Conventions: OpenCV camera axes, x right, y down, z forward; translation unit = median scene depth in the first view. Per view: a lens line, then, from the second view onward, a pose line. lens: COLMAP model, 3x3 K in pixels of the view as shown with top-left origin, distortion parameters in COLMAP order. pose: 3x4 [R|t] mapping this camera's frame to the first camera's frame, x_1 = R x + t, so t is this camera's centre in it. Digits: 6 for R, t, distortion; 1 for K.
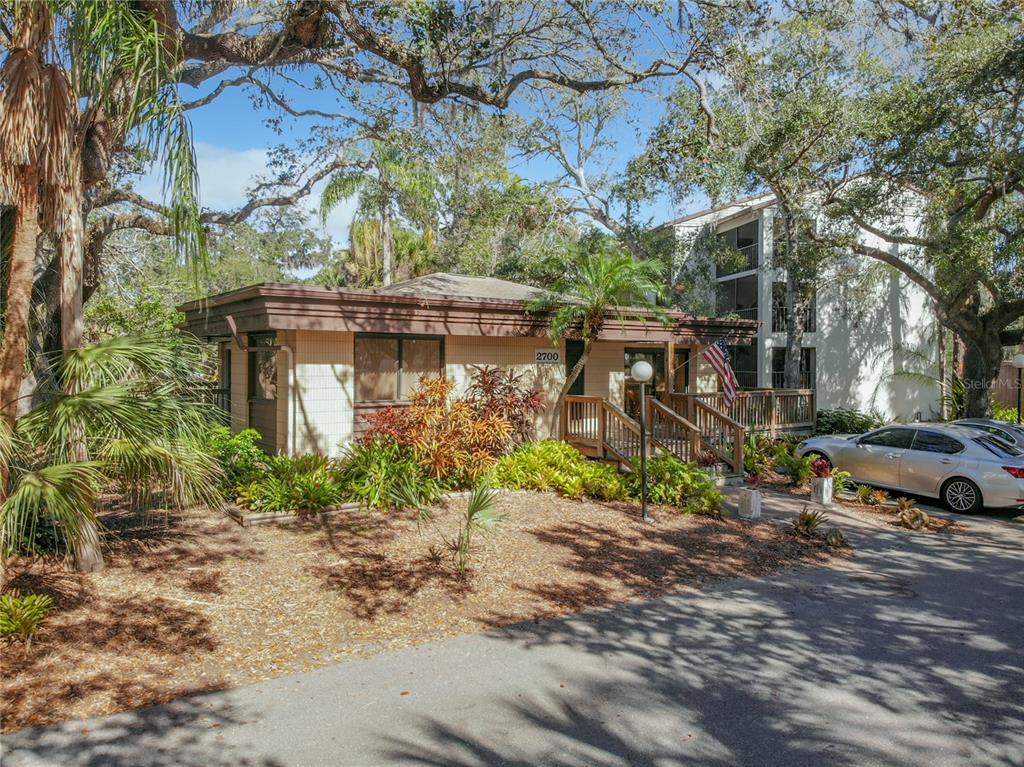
lens RADIAL K [[817.4, 0, 465.8], [0, 817.4, 342.7], [0, 0, 1]] dist [0.123276, -0.303961]
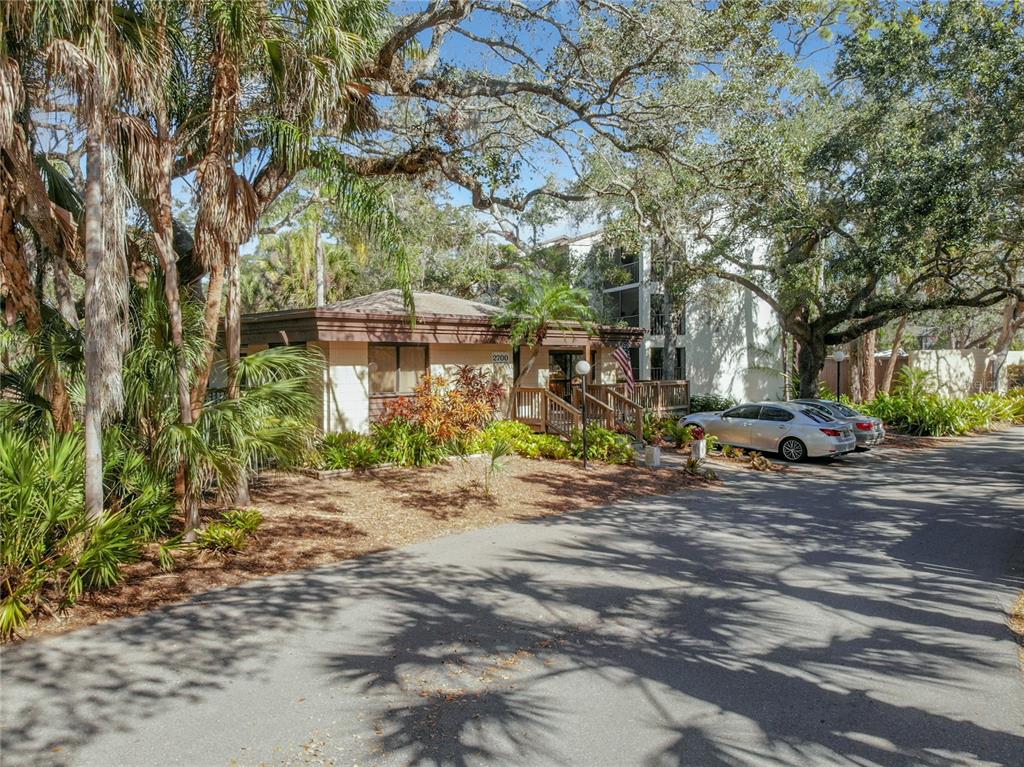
lens RADIAL K [[817.4, 0, 465.8], [0, 817.4, 342.7], [0, 0, 1]] dist [0.123276, -0.303961]
pose [[0.989007, -0.010822, 0.147470, -0.173211], [0.011073, 0.999938, -0.000881, -0.008378], [-0.147452, 0.002505, 0.989066, -0.344345]]
